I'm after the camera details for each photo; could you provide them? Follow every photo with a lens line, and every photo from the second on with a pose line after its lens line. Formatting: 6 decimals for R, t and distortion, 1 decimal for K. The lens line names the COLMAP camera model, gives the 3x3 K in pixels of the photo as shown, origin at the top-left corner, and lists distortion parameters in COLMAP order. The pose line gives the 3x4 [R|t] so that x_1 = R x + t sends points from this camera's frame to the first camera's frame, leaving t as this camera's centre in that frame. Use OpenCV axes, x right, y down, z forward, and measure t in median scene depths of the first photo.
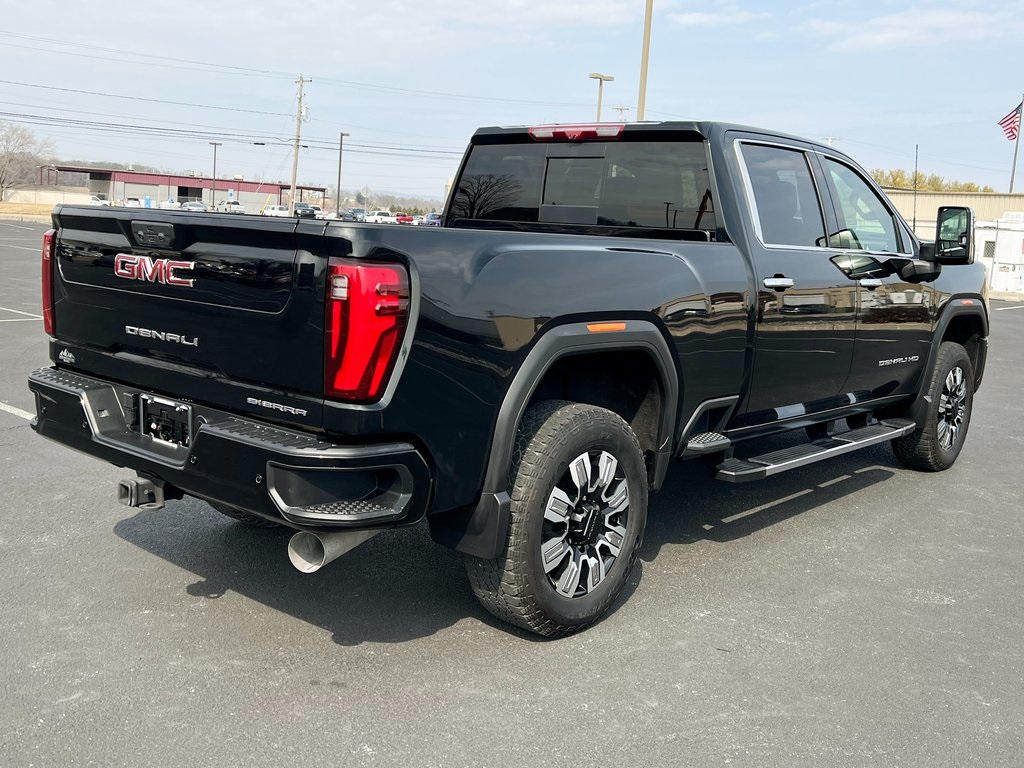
lens RADIAL K [[1101.0, 0, 512.6], [0, 1101.0, 378.6], [0, 0, 1]] dist [0.073427, 0.000000]
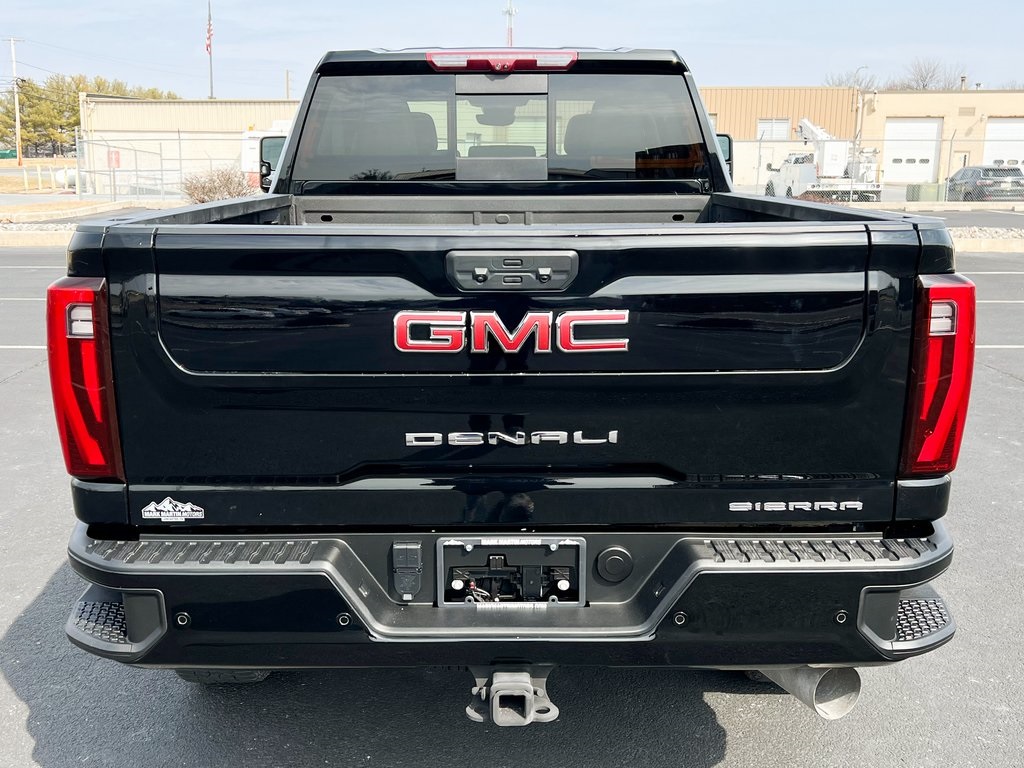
lens RADIAL K [[1101.0, 0, 502.5], [0, 1101.0, 432.1], [0, 0, 1]] dist [0.073427, 0.000000]
pose [[0.745031, -0.218496, 0.630229, -0.607772], [0.137431, 0.974839, 0.175505, -0.128732], [-0.652719, -0.044144, 0.756313, 0.485747]]
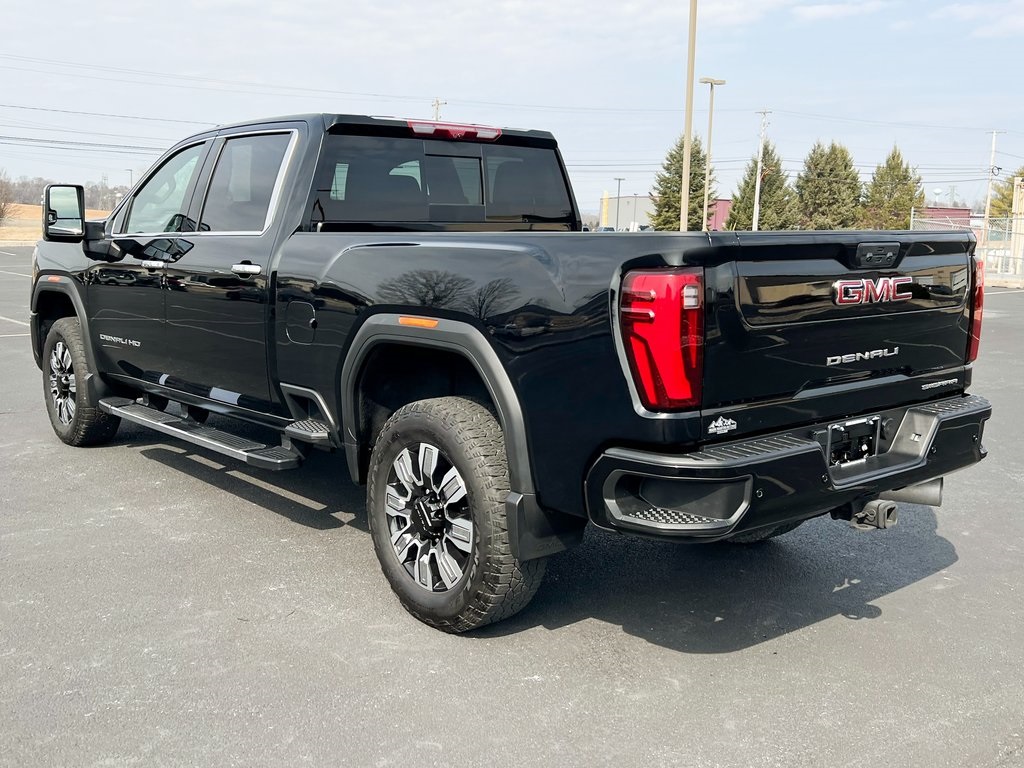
lens RADIAL K [[1058.0, 0, 508.2], [0, 1058.0, 381.0], [0, 0, 1]] dist [0.094270, 0.000000]
pose [[0.130673, -0.194148, 0.972230, -1.135159], [0.143471, 0.974019, 0.175222, -0.202318], [-0.980990, 0.116590, 0.155132, 1.021113]]
